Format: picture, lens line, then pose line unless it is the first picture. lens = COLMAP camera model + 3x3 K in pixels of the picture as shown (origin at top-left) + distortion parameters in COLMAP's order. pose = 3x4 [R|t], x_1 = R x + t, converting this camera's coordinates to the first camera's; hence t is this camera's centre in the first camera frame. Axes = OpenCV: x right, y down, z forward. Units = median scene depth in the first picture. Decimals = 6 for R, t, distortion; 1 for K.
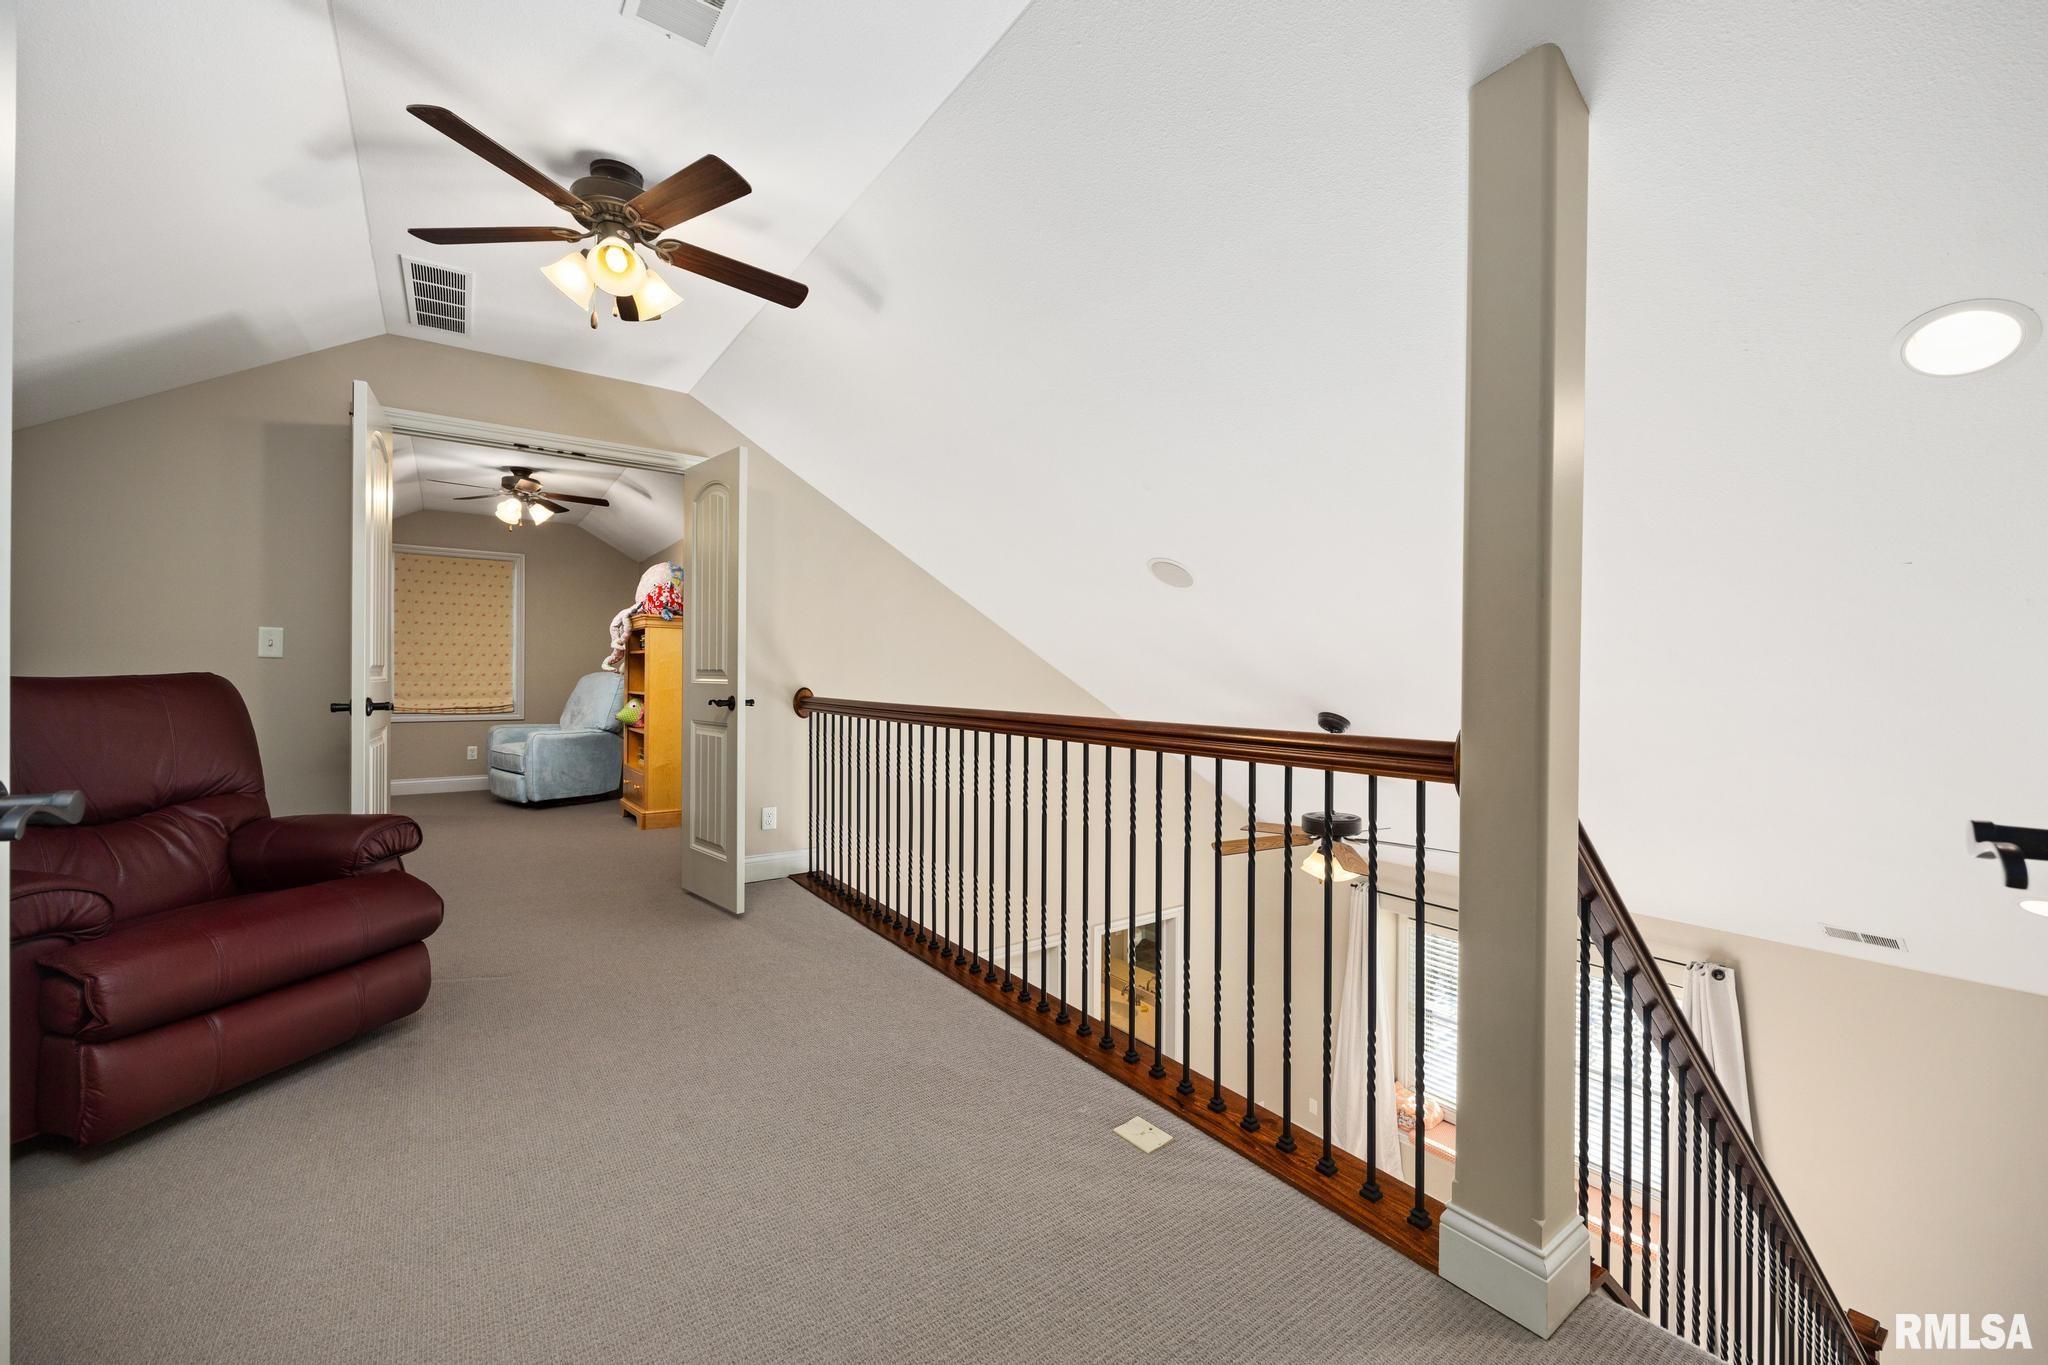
lens RADIAL K [[810.5, 0, 1022.0], [0, 810.5, 673.6], [0, 0, 1]] dist [0.001136, -0.000747]
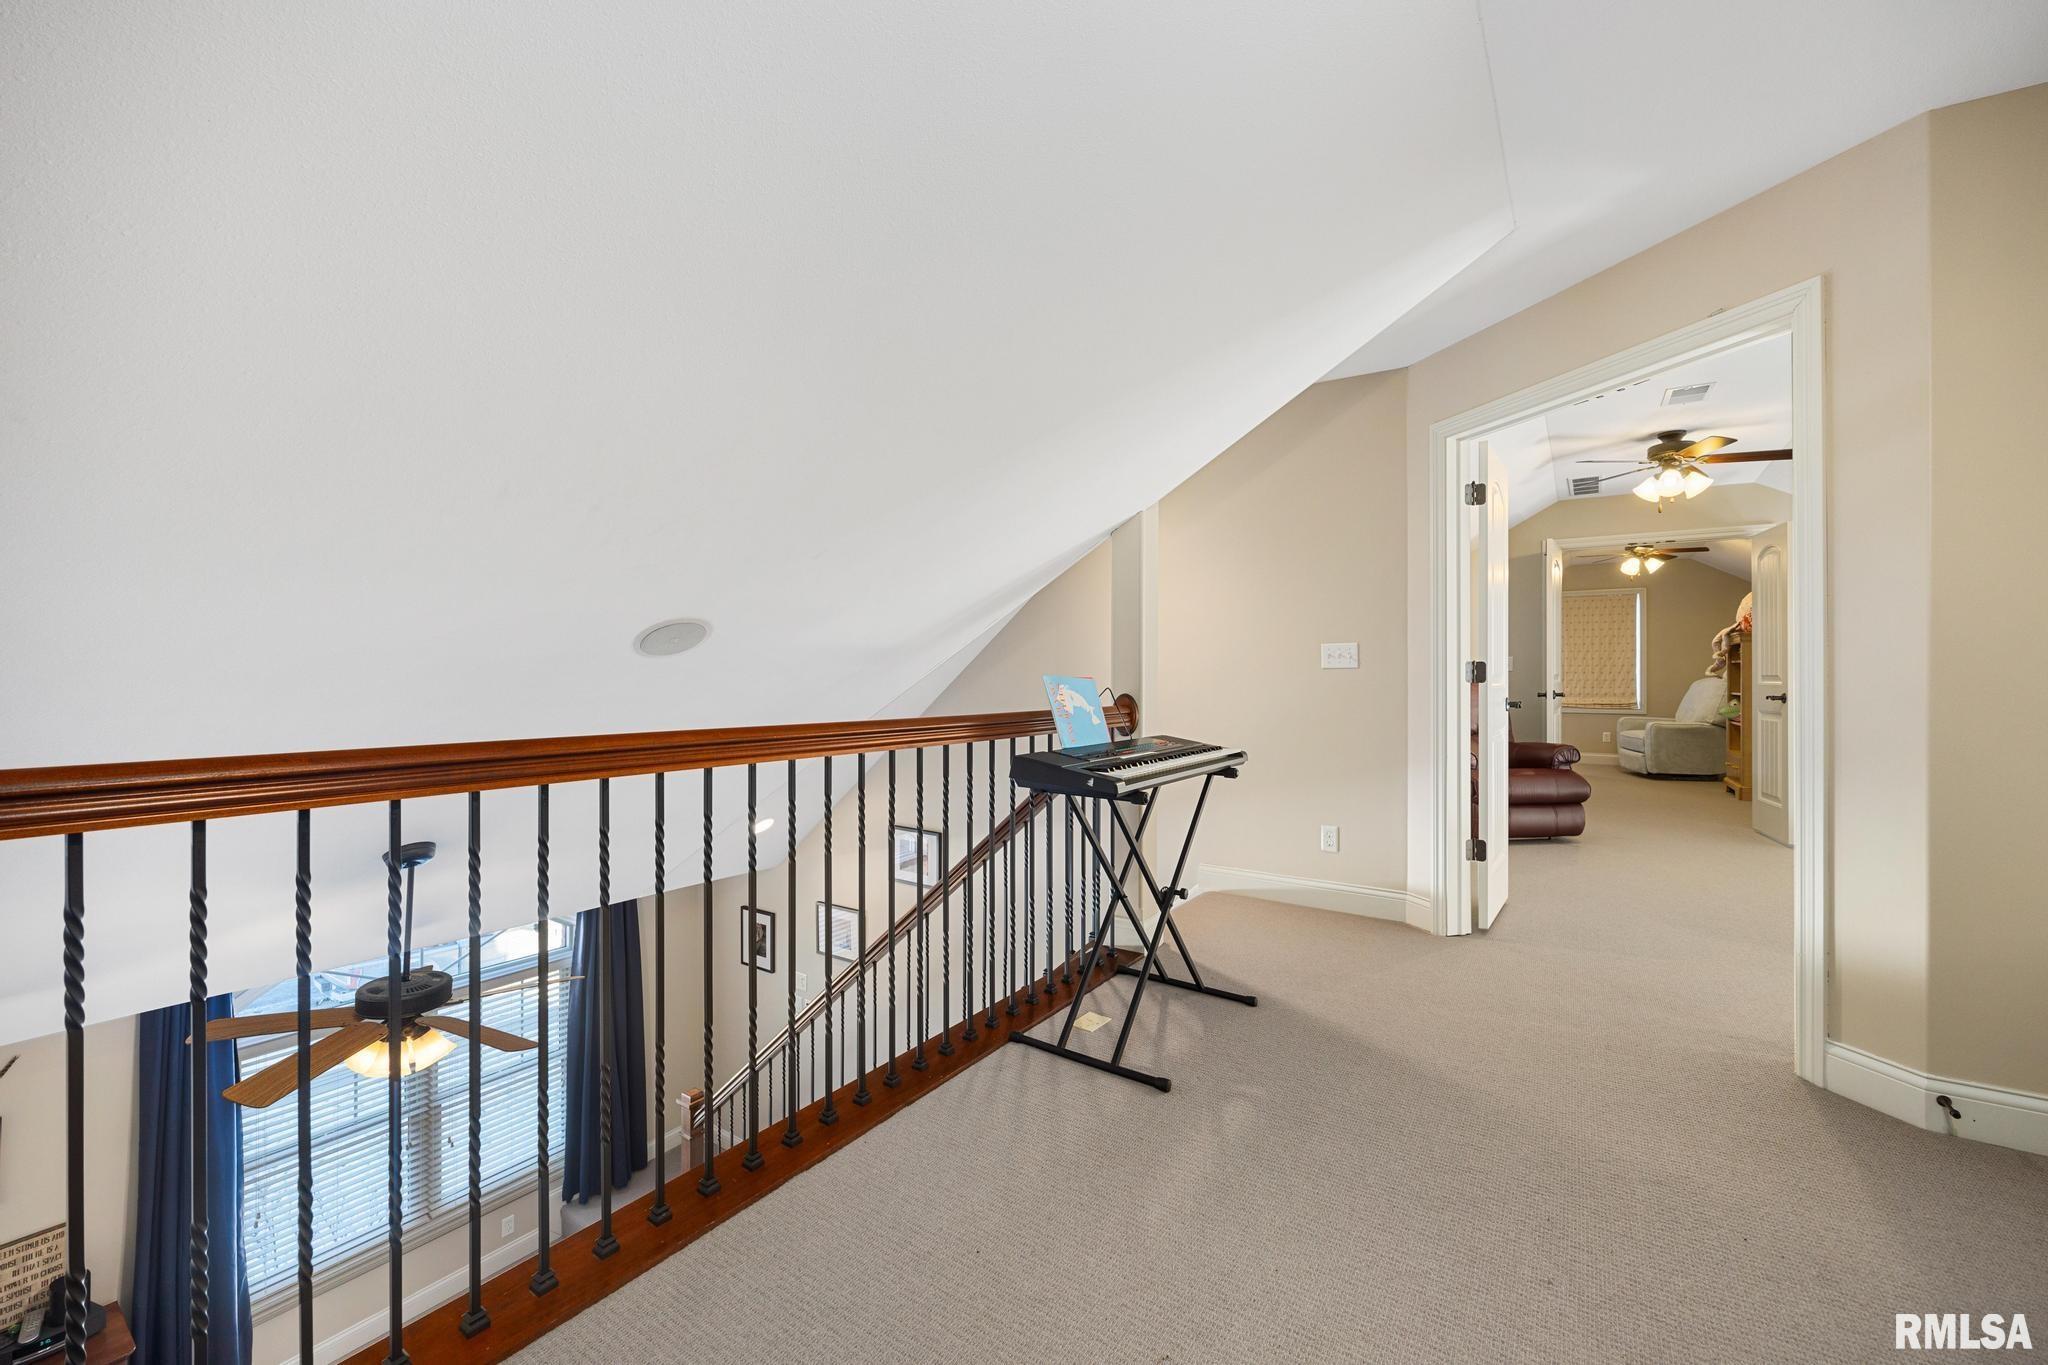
lens RADIAL K [[810.5, 0, 1045.2], [0, 810.5, 679.4], [0, 0, 1]] dist [0.001136, -0.000747]
pose [[0.359125, -0.003704, -0.933282, 0.328413], [0.002851, 0.999992, -0.002872, 0.001858], [0.933285, -0.001630, 0.359133, -0.475744]]
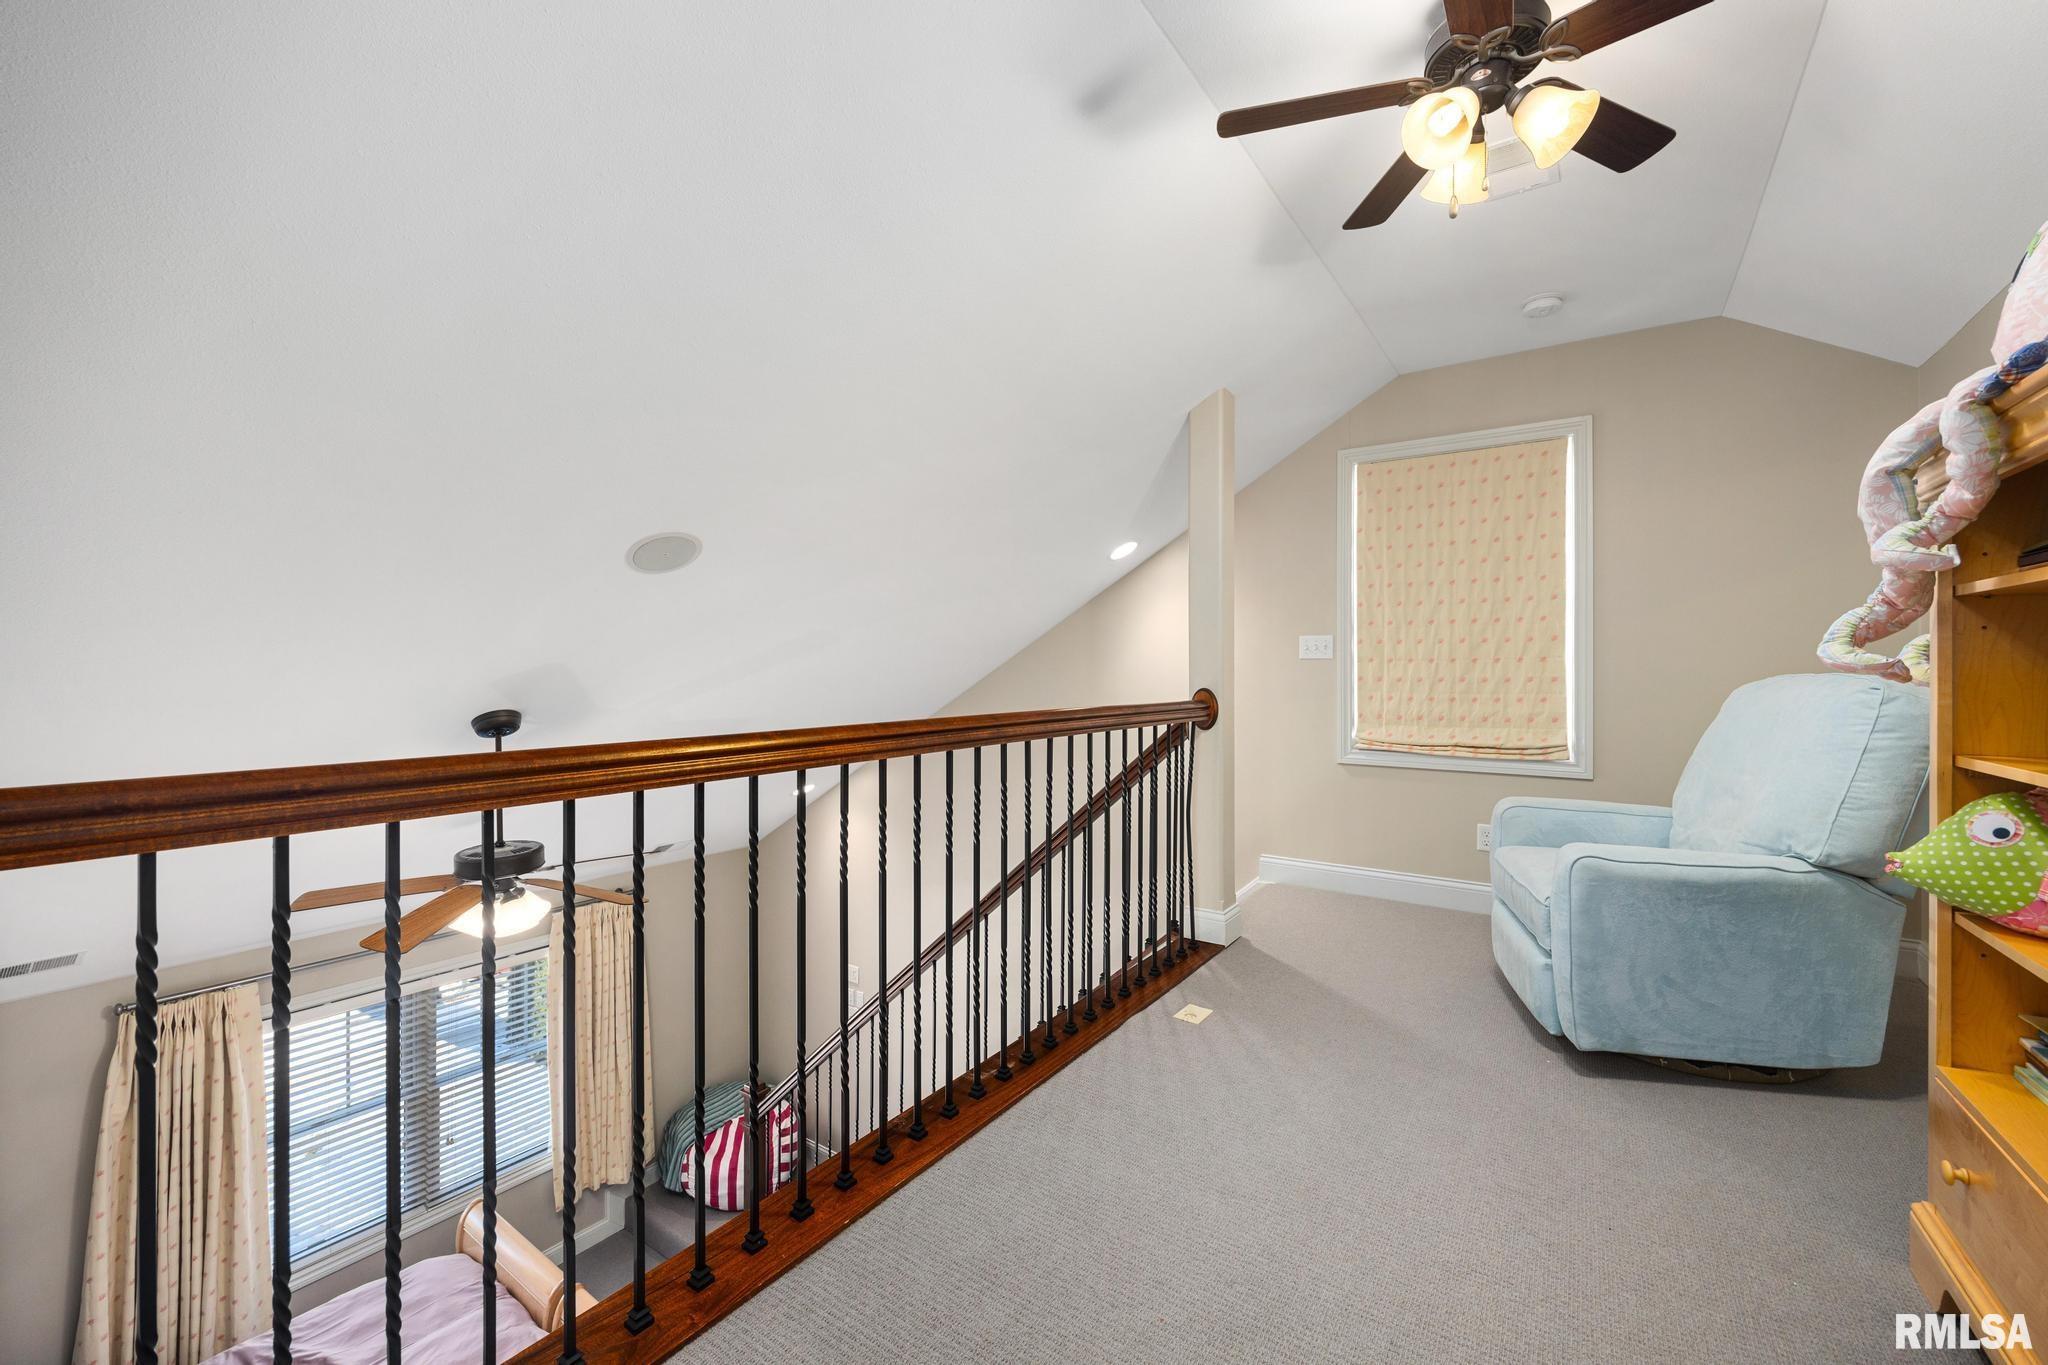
lens RADIAL K [[810.5, 0, 1065.7], [0, 810.5, 669.6], [0, 0, 1]] dist [0.001136, -0.000747]
pose [[0.361297, -0.006725, -0.932426, -0.377558], [0.001041, 0.999976, -0.006809, -0.001860], [0.932450, 0.001490, 0.361296, 0.711625]]
